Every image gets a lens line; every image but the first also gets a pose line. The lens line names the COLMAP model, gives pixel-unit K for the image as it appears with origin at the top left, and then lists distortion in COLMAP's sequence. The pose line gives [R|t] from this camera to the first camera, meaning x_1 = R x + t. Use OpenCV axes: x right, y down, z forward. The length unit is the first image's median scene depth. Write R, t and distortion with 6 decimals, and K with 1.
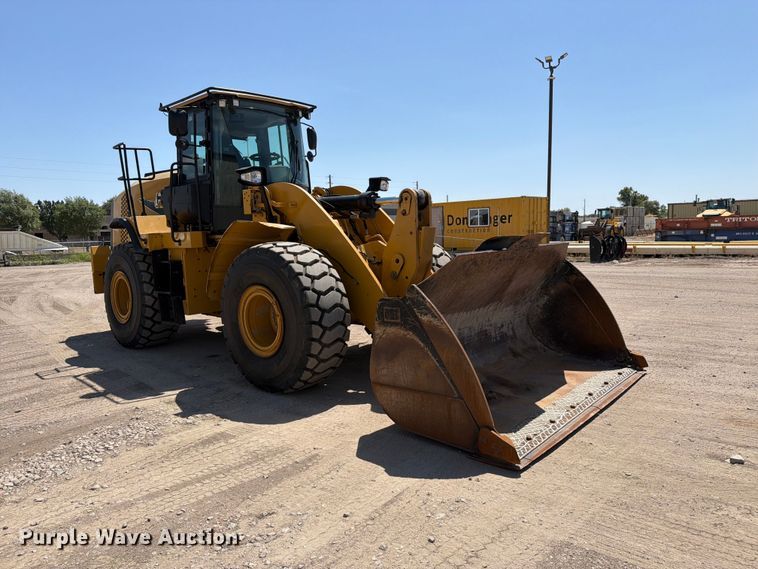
lens RADIAL K [[544.9, 0, 385.5], [0, 544.9, 282.4], [0, 0, 1]] dist [0.025651, -0.042061]
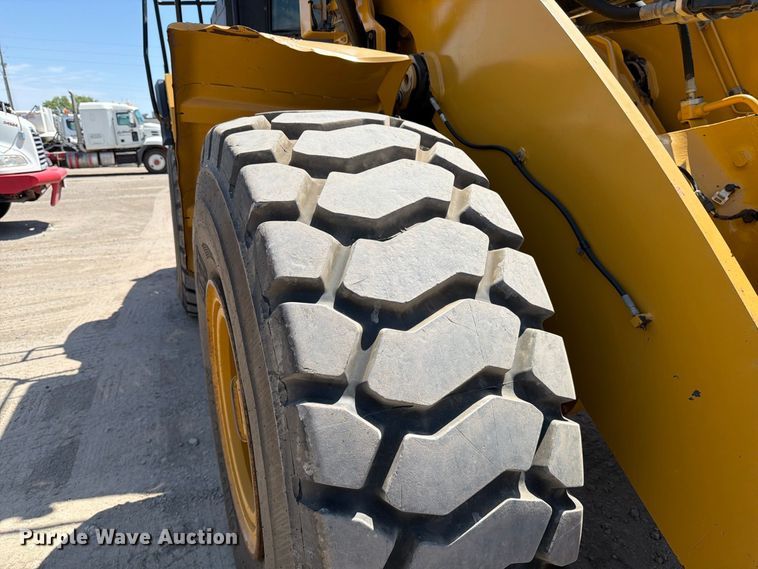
lens RADIAL K [[544.9, 0, 358.0], [0, 544.9, 293.4], [0, 0, 1]] dist [0.025651, -0.042061]
pose [[0.889040, 0.137220, -0.436782, -0.053462], [-0.046538, 0.976172, 0.211951, -0.042686], [0.455458, -0.168106, 0.874242, 0.702965]]
